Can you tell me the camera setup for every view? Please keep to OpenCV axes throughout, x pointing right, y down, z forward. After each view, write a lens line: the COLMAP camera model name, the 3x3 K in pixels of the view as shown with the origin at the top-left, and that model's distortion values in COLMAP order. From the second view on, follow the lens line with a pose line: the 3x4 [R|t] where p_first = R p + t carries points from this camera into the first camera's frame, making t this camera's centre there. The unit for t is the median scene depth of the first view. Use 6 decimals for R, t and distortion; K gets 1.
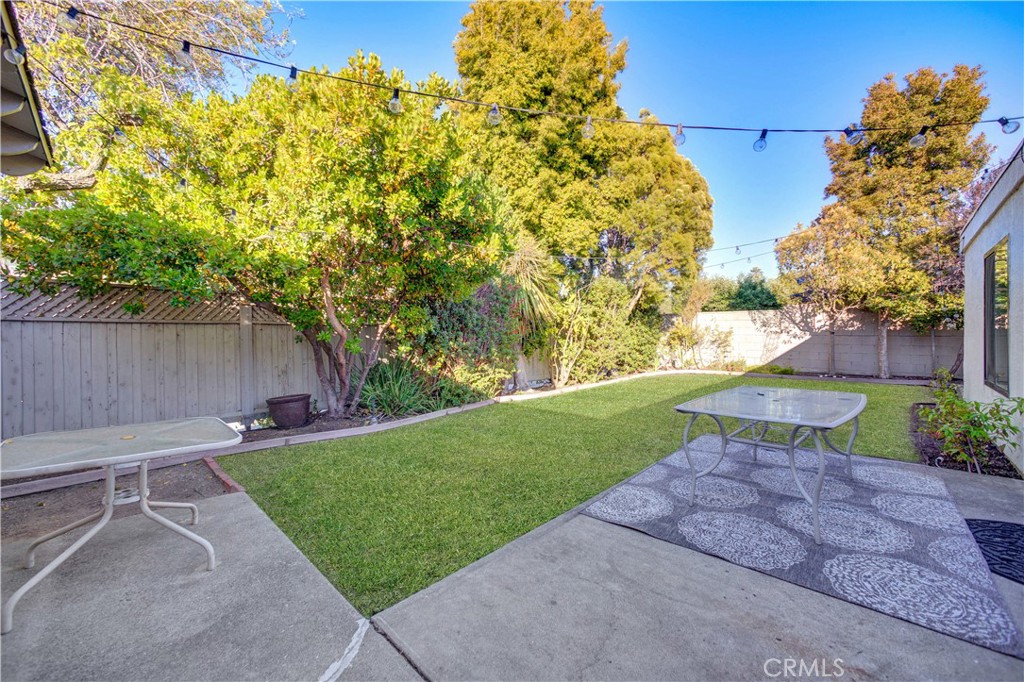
lens RADIAL K [[403.3, 0, 512.0], [0, 403.3, 341.0], [0, 0, 1]] dist [-0.027203, 0.014004]
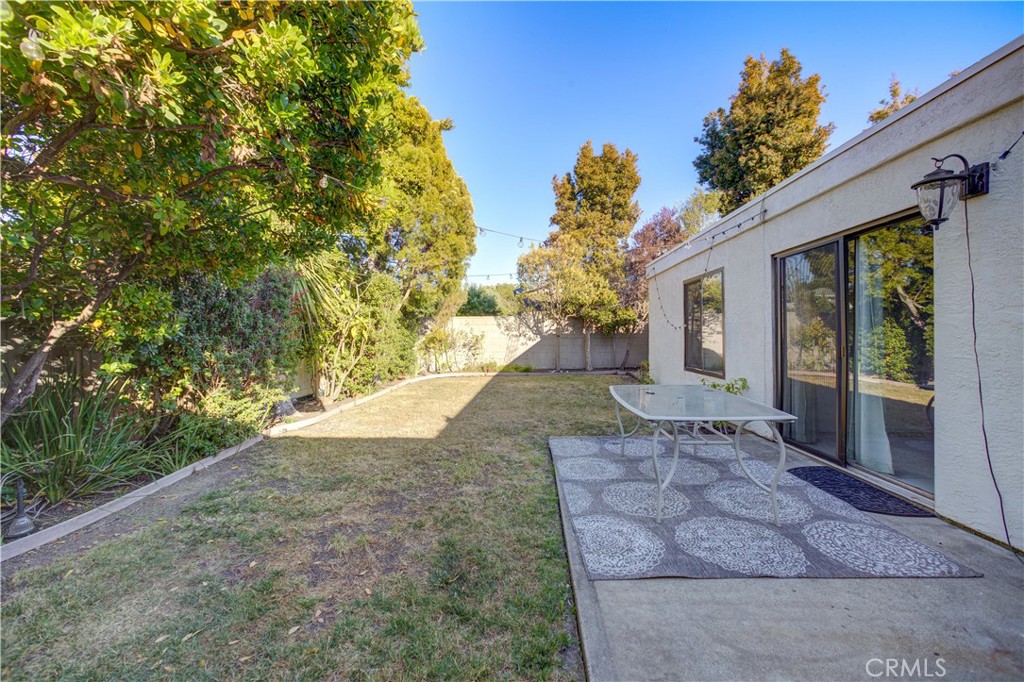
lens RADIAL K [[403.3, 0, 512.0], [0, 403.3, 341.0], [0, 0, 1]] dist [-0.027203, 0.014004]
pose [[0.760874, -0.011178, 0.648803, -0.175703], [0.018473, 0.999820, -0.004438, -0.002637], [-0.648636, 0.015362, 0.760944, 0.228692]]
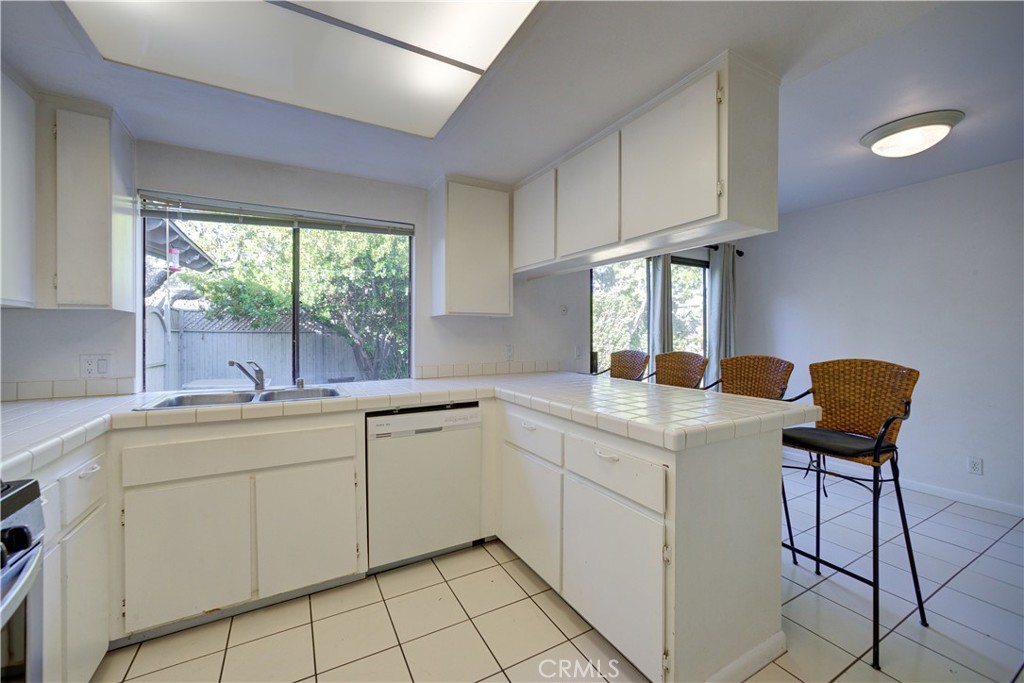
lens RADIAL K [[403.3, 0, 512.0], [0, 403.3, 341.5], [0, 0, 1]] dist [-0.027203, 0.014004]
pose [[0.958051, 0.006338, -0.286529, 0.654110], [-0.007969, 0.999958, -0.004528, -0.006229], [0.286488, 0.006622, 0.958061, -0.404625]]
